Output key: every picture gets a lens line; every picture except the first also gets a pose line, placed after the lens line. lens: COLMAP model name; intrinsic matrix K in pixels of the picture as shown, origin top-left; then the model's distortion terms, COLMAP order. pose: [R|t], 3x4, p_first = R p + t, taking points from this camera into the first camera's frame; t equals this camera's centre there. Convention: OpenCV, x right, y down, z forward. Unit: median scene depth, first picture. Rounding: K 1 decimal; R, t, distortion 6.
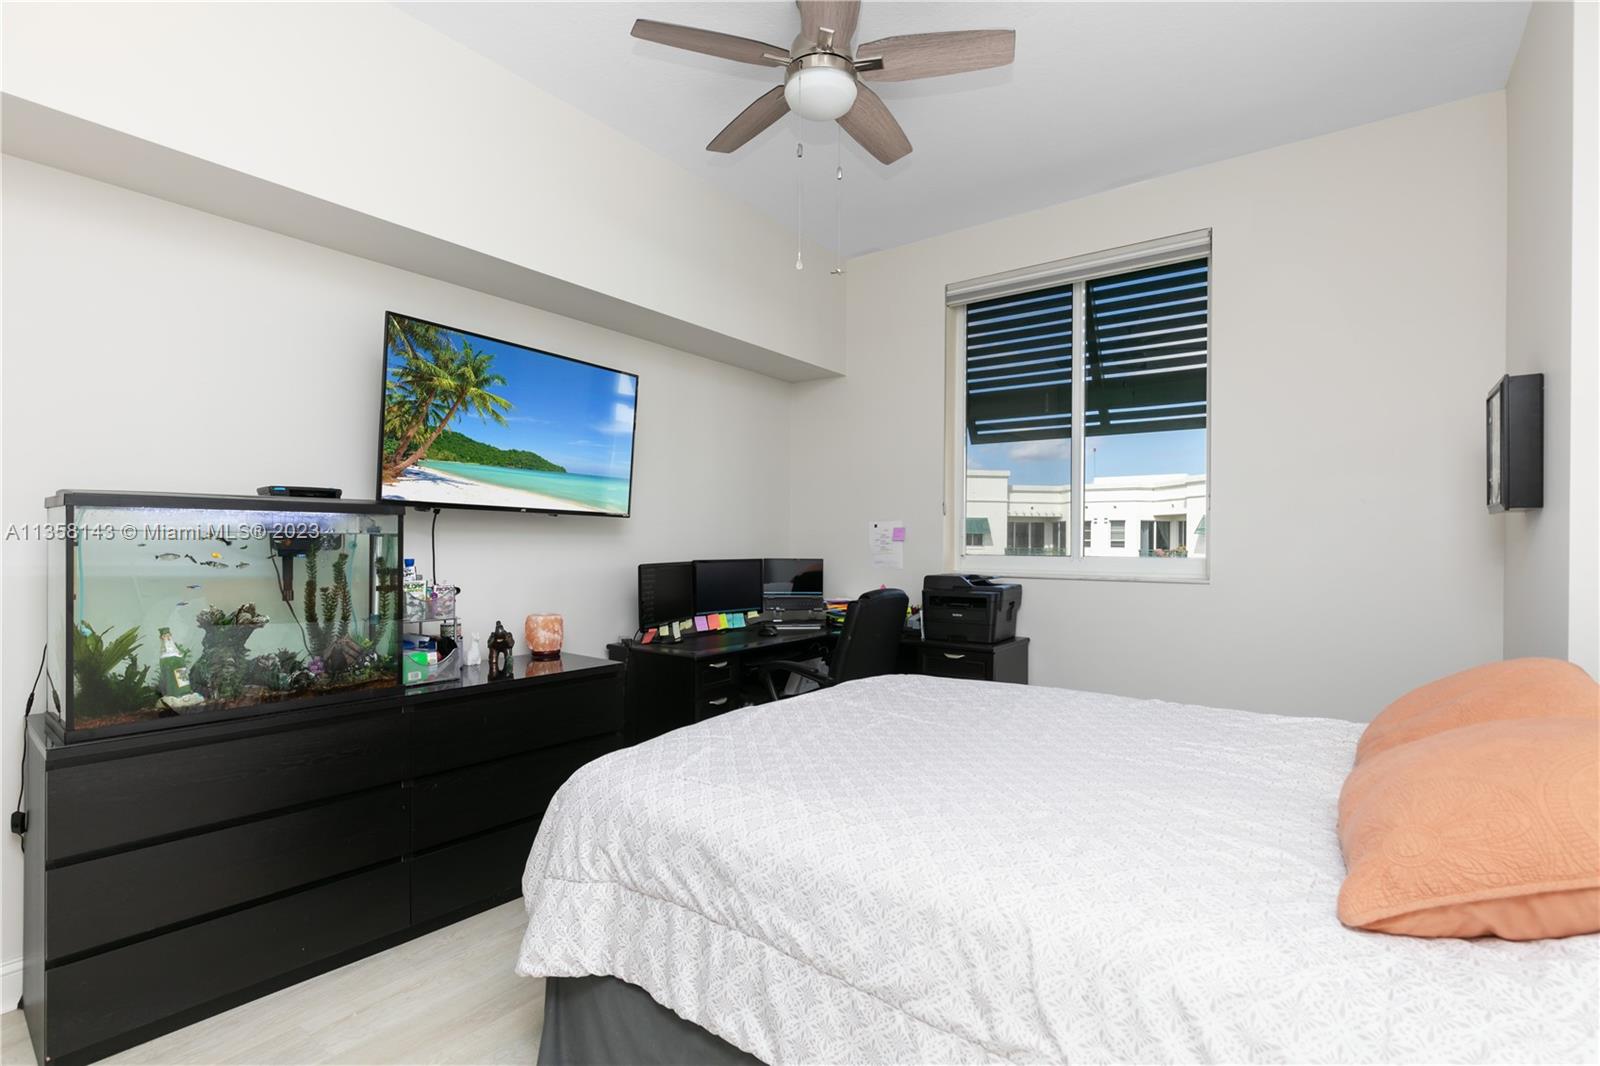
lens RADIAL K [[768.2, 0, 789.2], [0, 768.2, 539.5], [0, 0, 1]] dist [-0.004209, -0.000912]
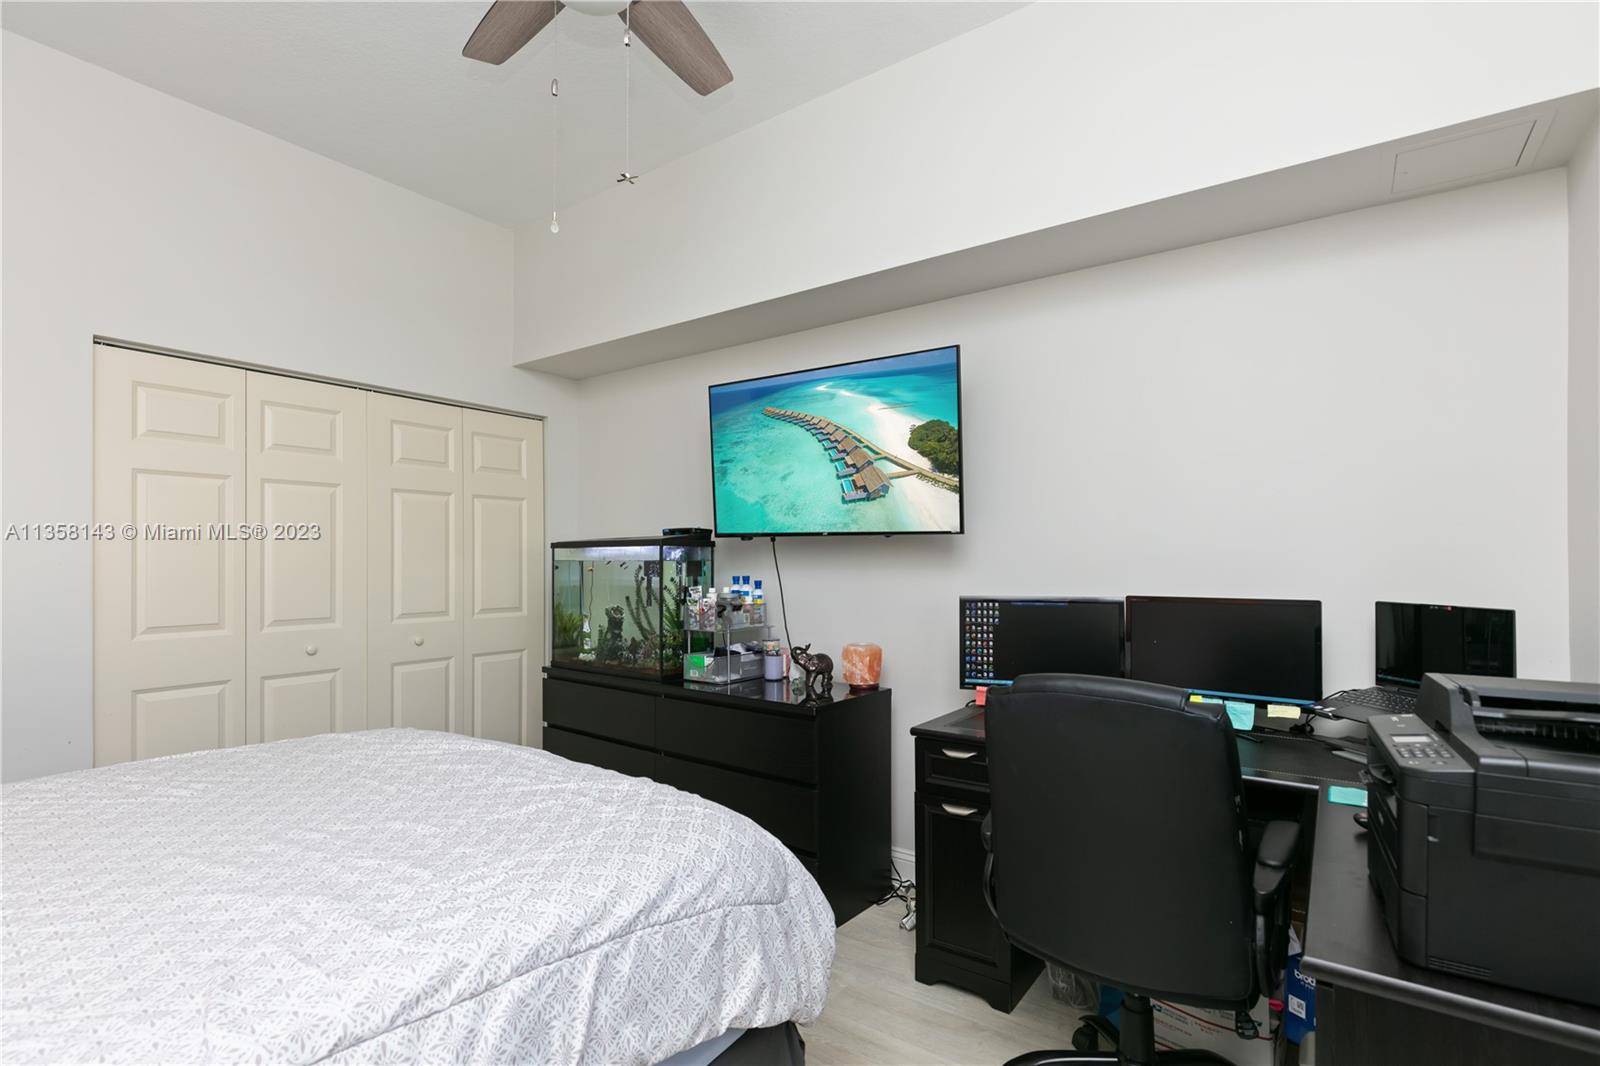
lens RADIAL K [[765.4, 0, 798.3], [0, 765.4, 548.1], [0, 0, 1]] dist [0.000984, -0.000123]
pose [[0.026330, -0.022124, -0.999408, 0.509107], [0.003498, 0.999751, -0.022040, 0.000893], [0.999647, -0.002916, 0.026401, 0.759867]]
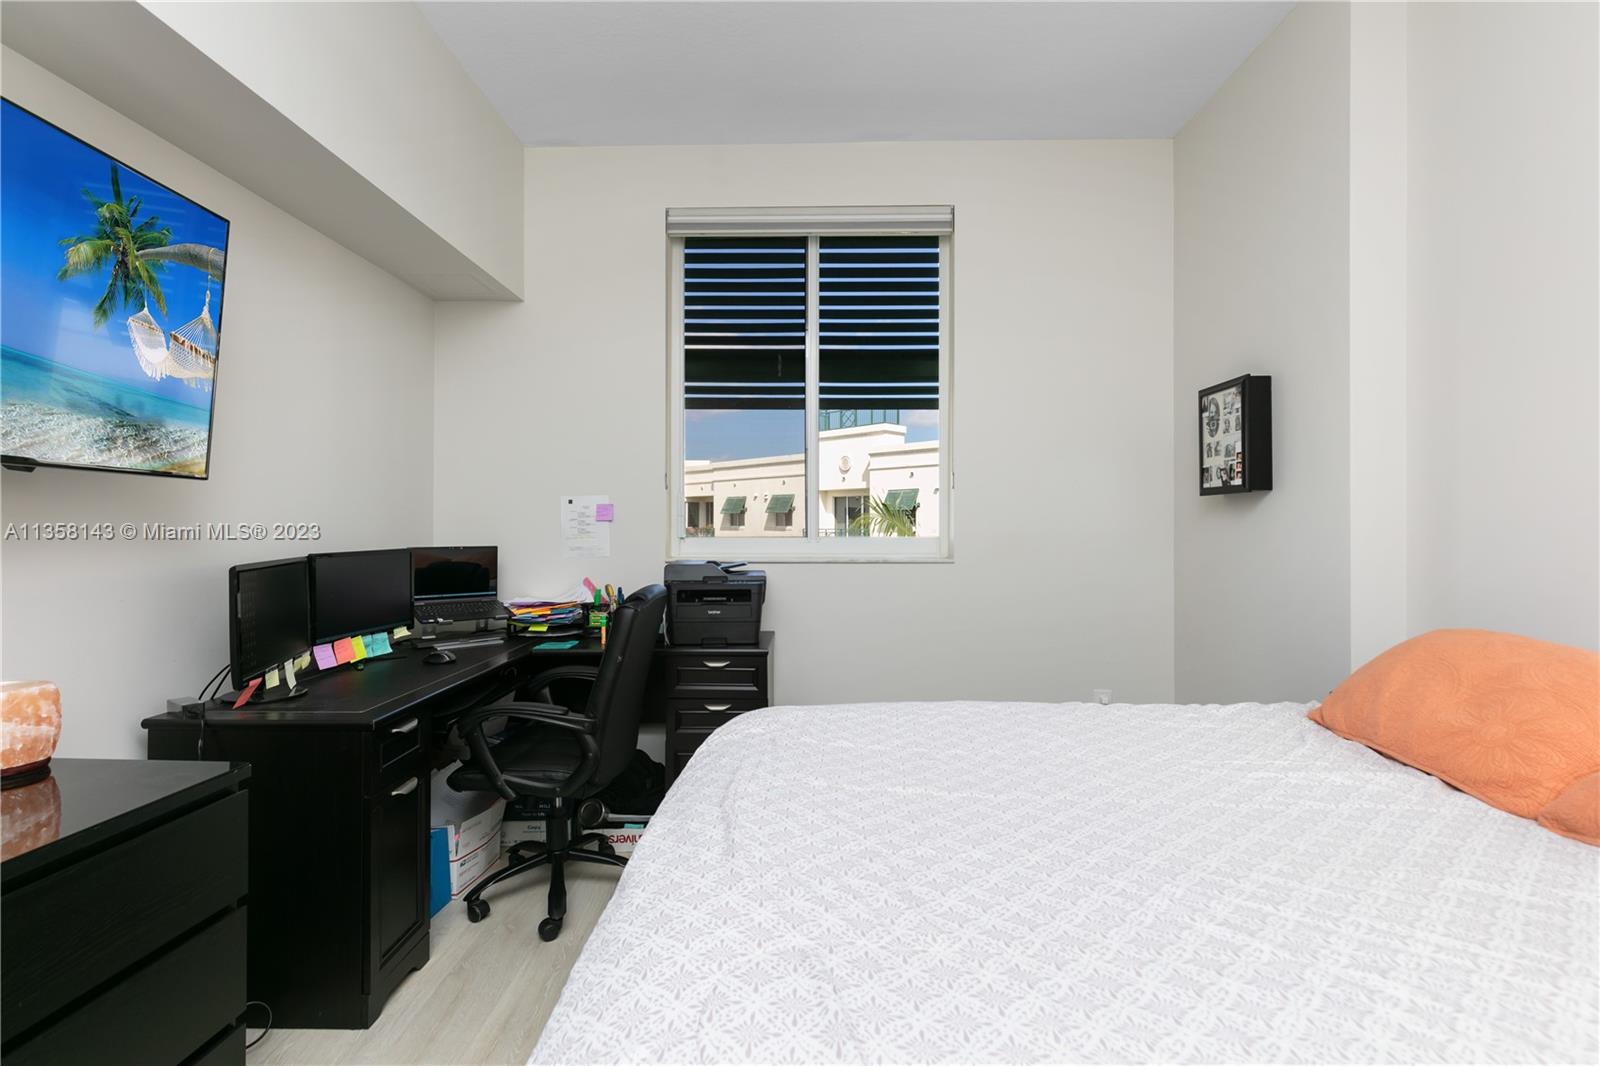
lens RADIAL K [[760.1, 0, 802.8], [0, 760.1, 523.5], [0, 0, 1]] dist [0.111363, -0.032423]
pose [[0.814862, -0.004235, 0.579639, -0.178136], [0.000808, 0.999981, 0.006171, -0.001269], [-0.579654, -0.004560, 0.814850, 0.272760]]
